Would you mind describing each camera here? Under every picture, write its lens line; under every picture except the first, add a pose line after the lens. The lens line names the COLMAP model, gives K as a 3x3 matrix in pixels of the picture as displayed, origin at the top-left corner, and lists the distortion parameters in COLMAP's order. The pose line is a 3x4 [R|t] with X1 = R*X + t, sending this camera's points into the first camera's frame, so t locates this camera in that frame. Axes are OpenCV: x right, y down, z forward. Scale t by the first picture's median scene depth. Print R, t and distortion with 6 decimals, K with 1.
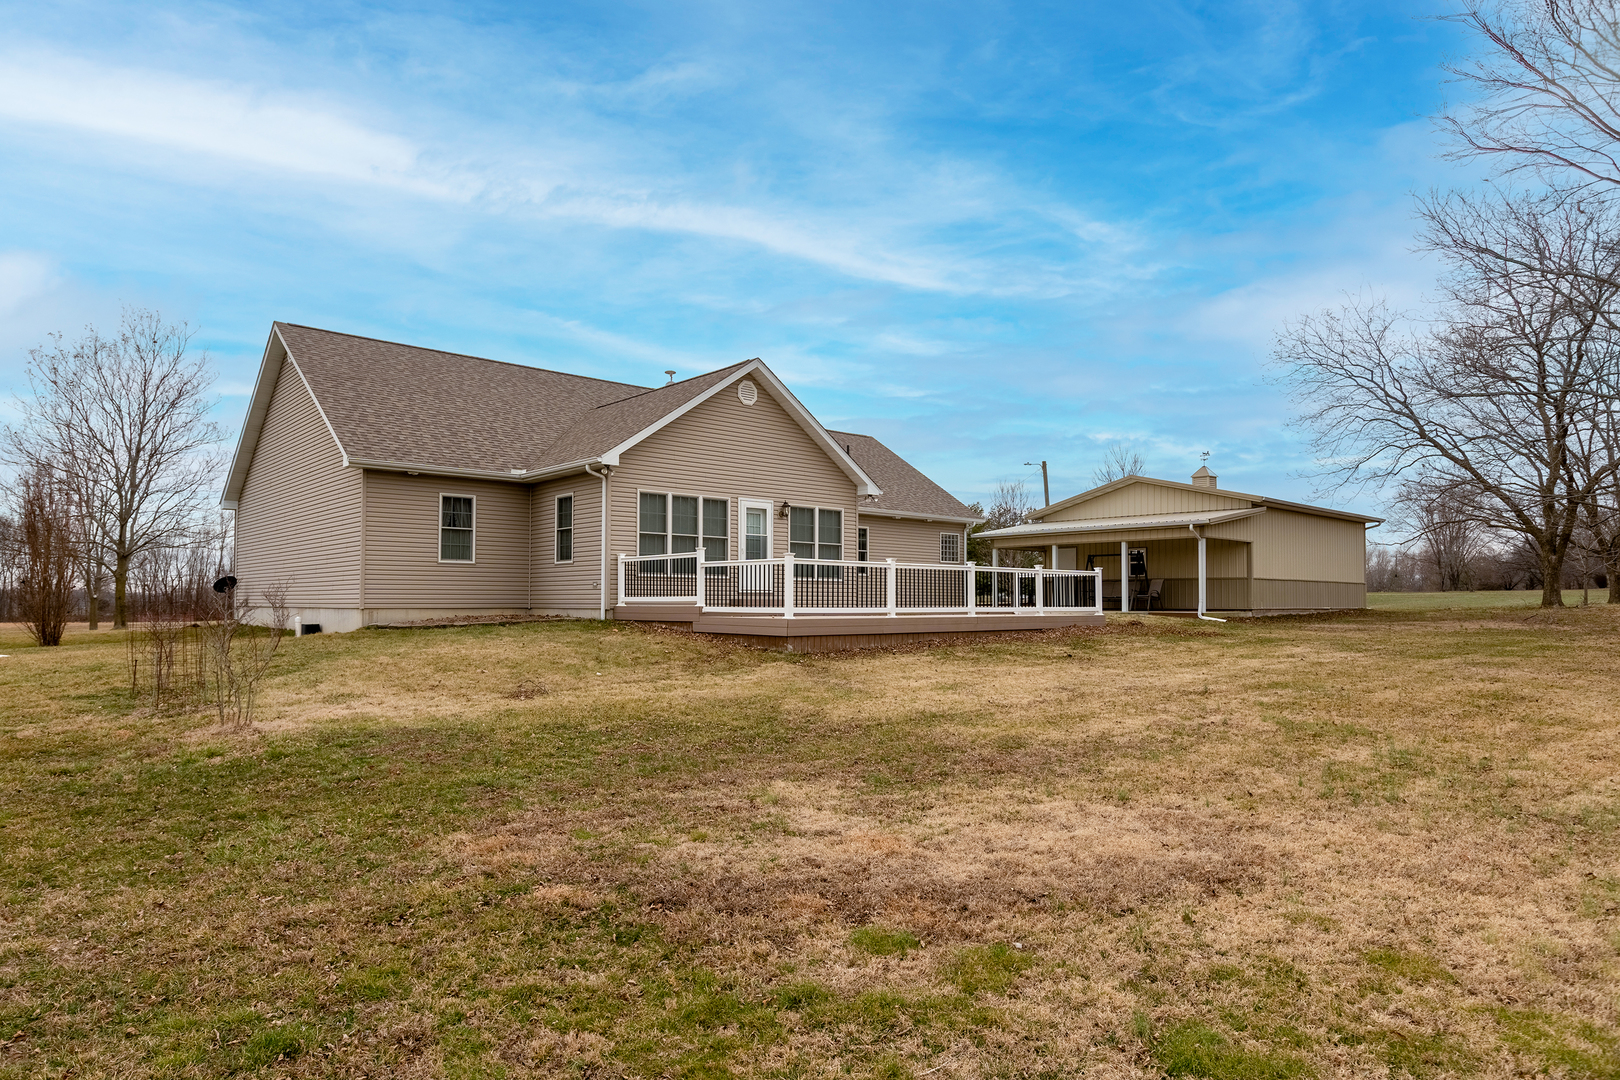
lens RADIAL K [[932.3, 0, 801.0], [0, 932.3, 572.1], [0, 0, 1]] dist [-0.001705, -0.000254]
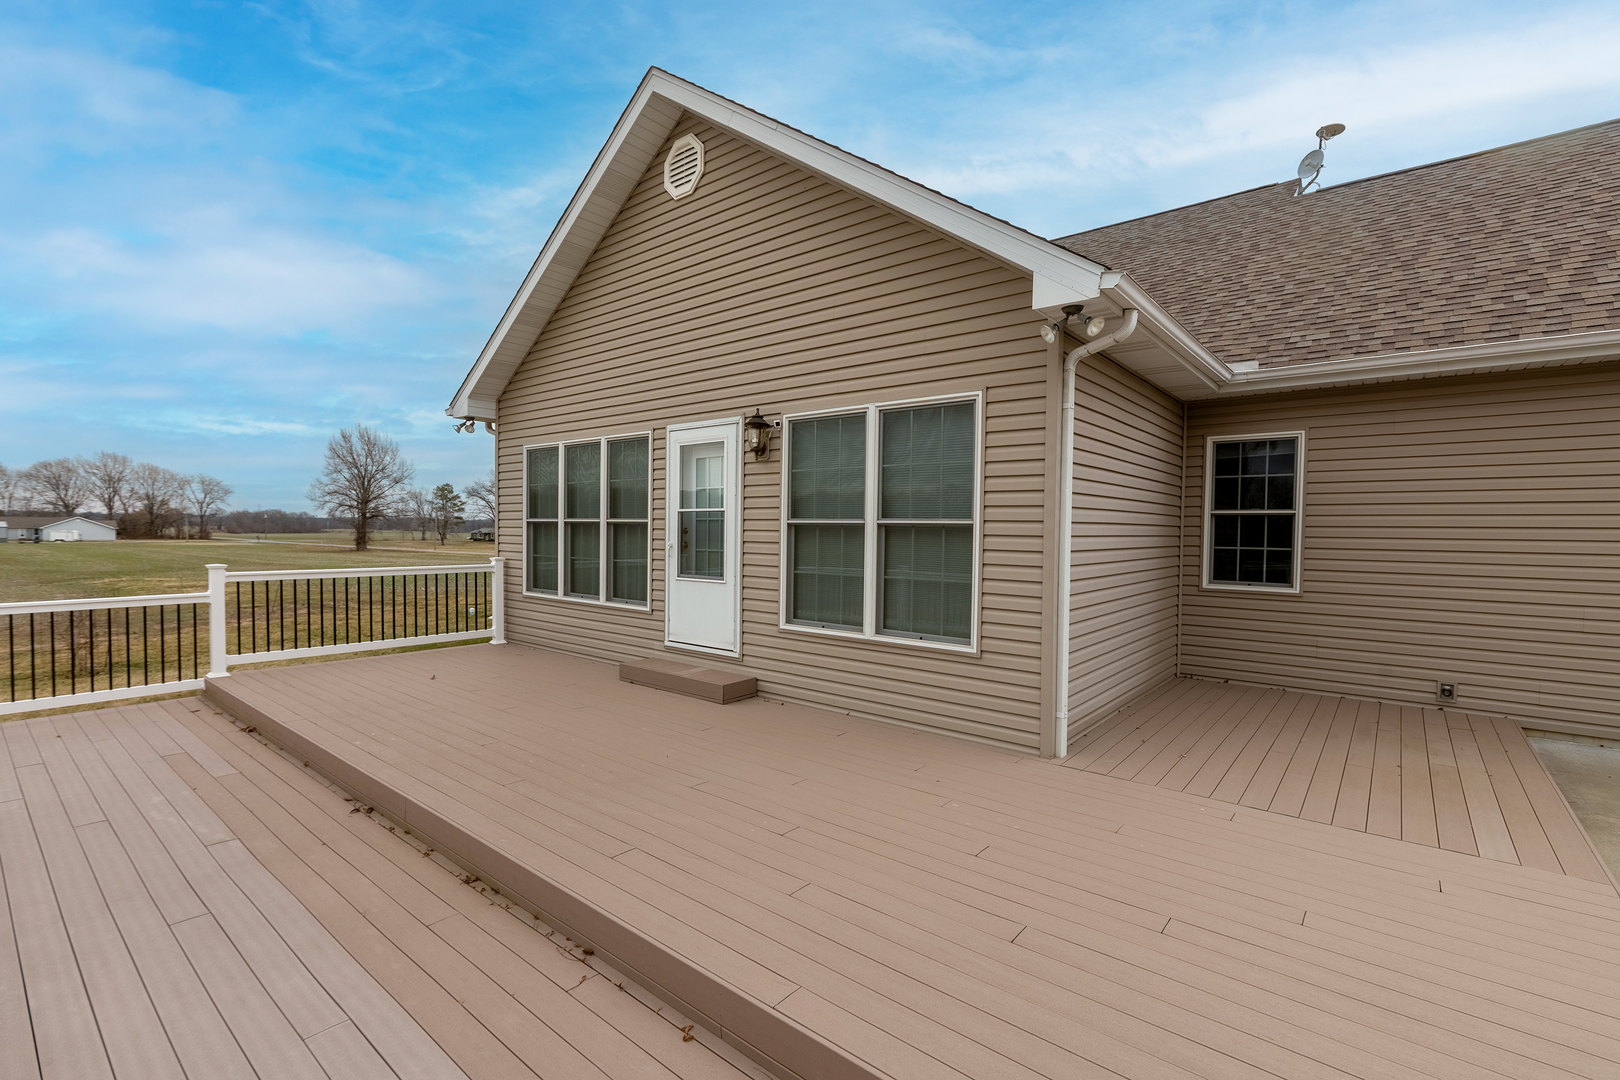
lens RADIAL K [[722.6, 0, 776.0], [0, 722.6, 543.1], [0, 0, 1]] dist [0.000769, -0.000659]
pose [[0.138001, 0.021121, -0.990207, 0.265522], [0.020755, 0.999491, 0.024212, -0.032063], [0.990215, -0.023893, 0.137492, 0.977972]]
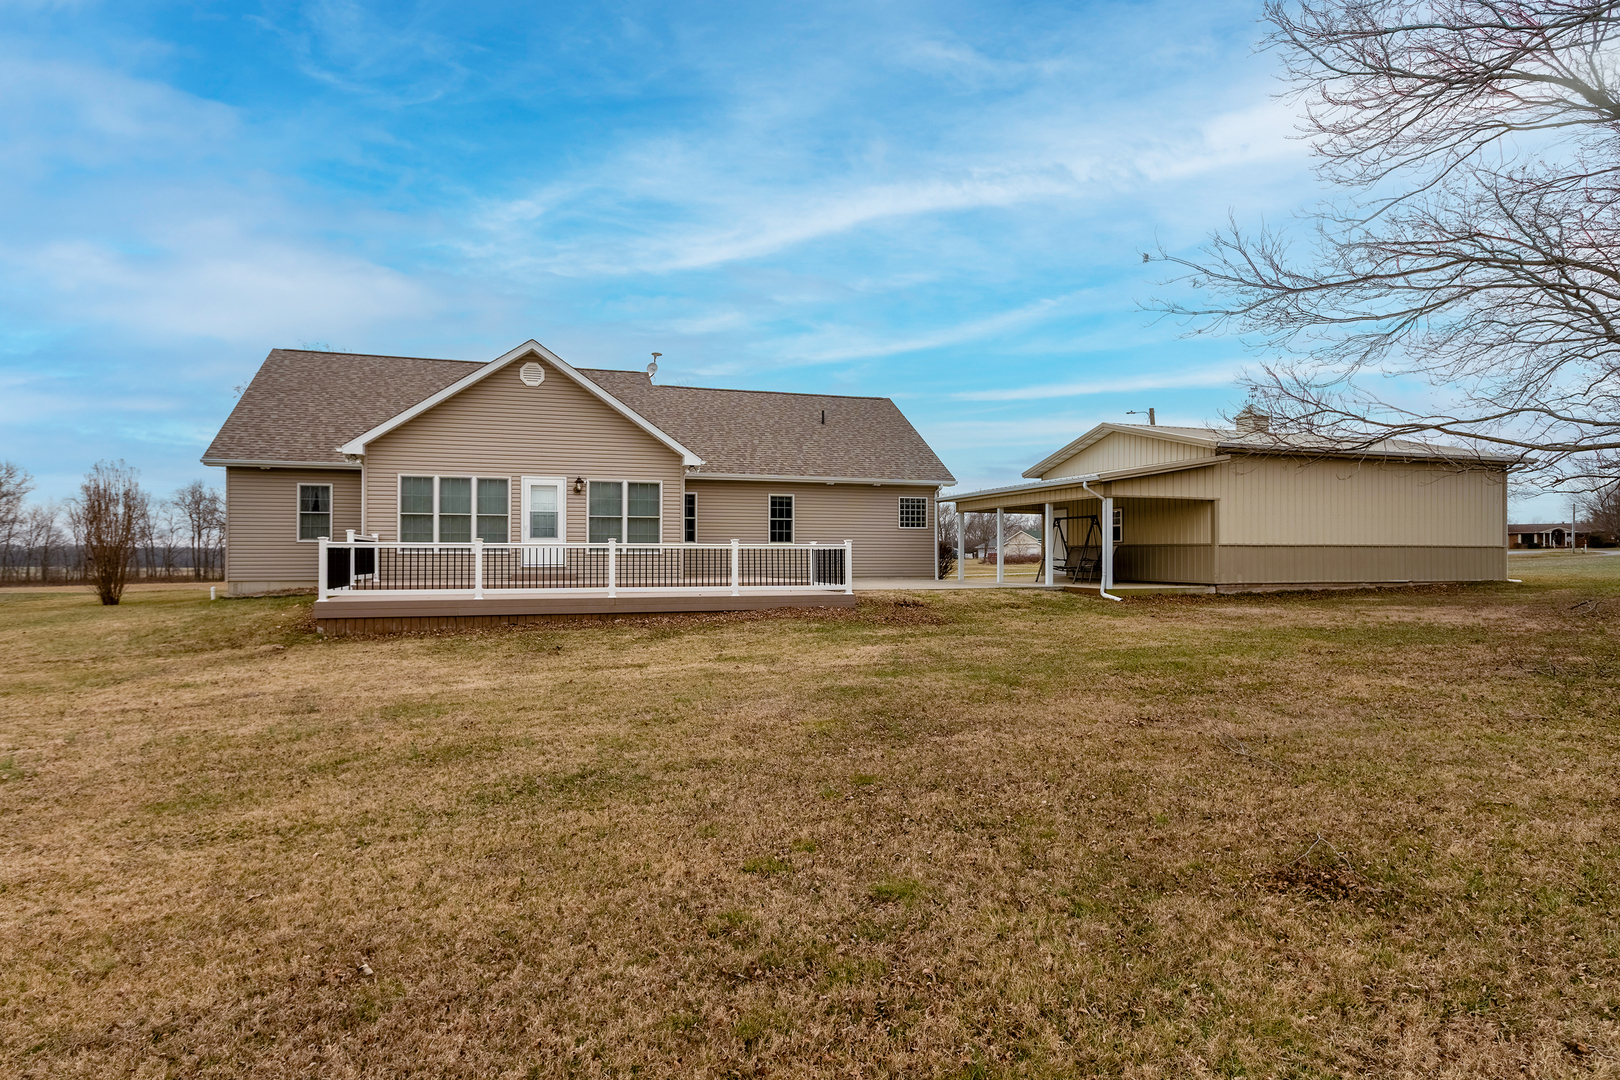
lens RADIAL K [[856.3, 0, 810.0], [0, 856.3, 540.0], [0, 0, 1]] dist [-0.003982, -0.000158]
pose [[0.914015, -0.009299, -0.405573, 0.599469], [0.014990, 0.999829, 0.010856, -0.013709], [0.405403, -0.016002, 0.913998, 0.249281]]
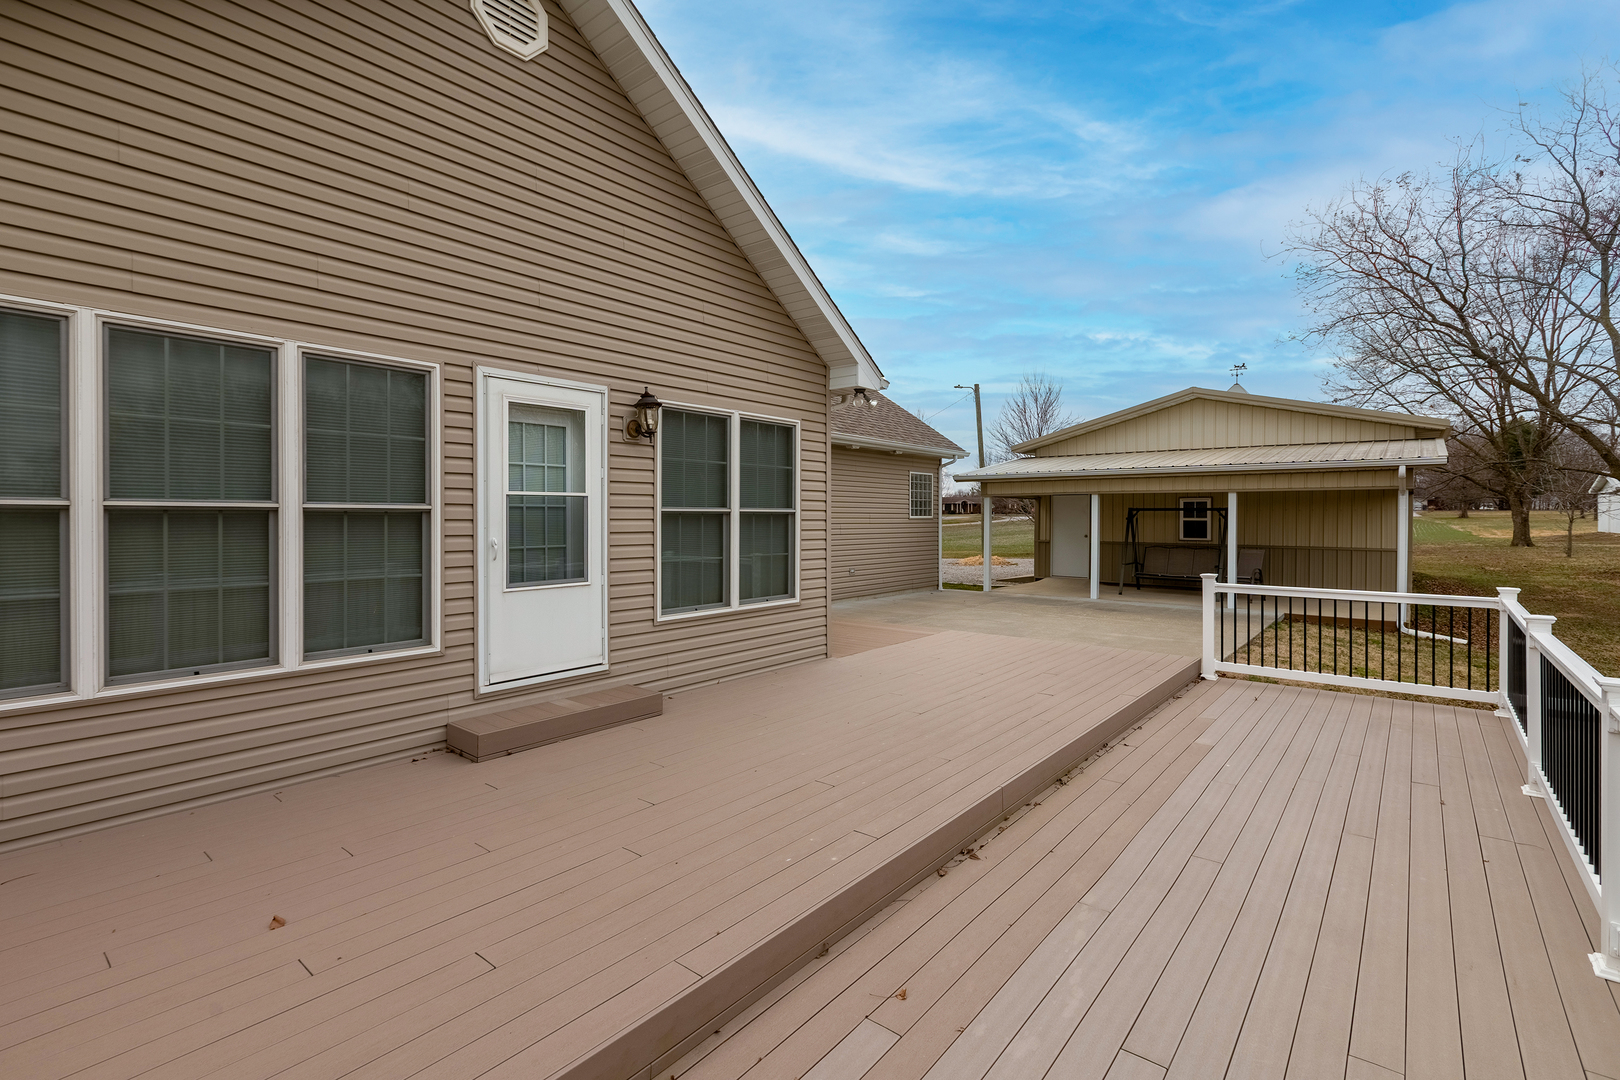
lens RADIAL K [[746.6, 0, 808.3], [0, 746.6, 518.2], [0, 0, 1]] dist [0.001107, 0.000365]
pose [[0.986540, -0.000332, 0.163522, -0.003354], [-0.005586, 0.999346, 0.035730, -0.040618], [-0.163427, -0.036162, 0.985892, 0.734597]]
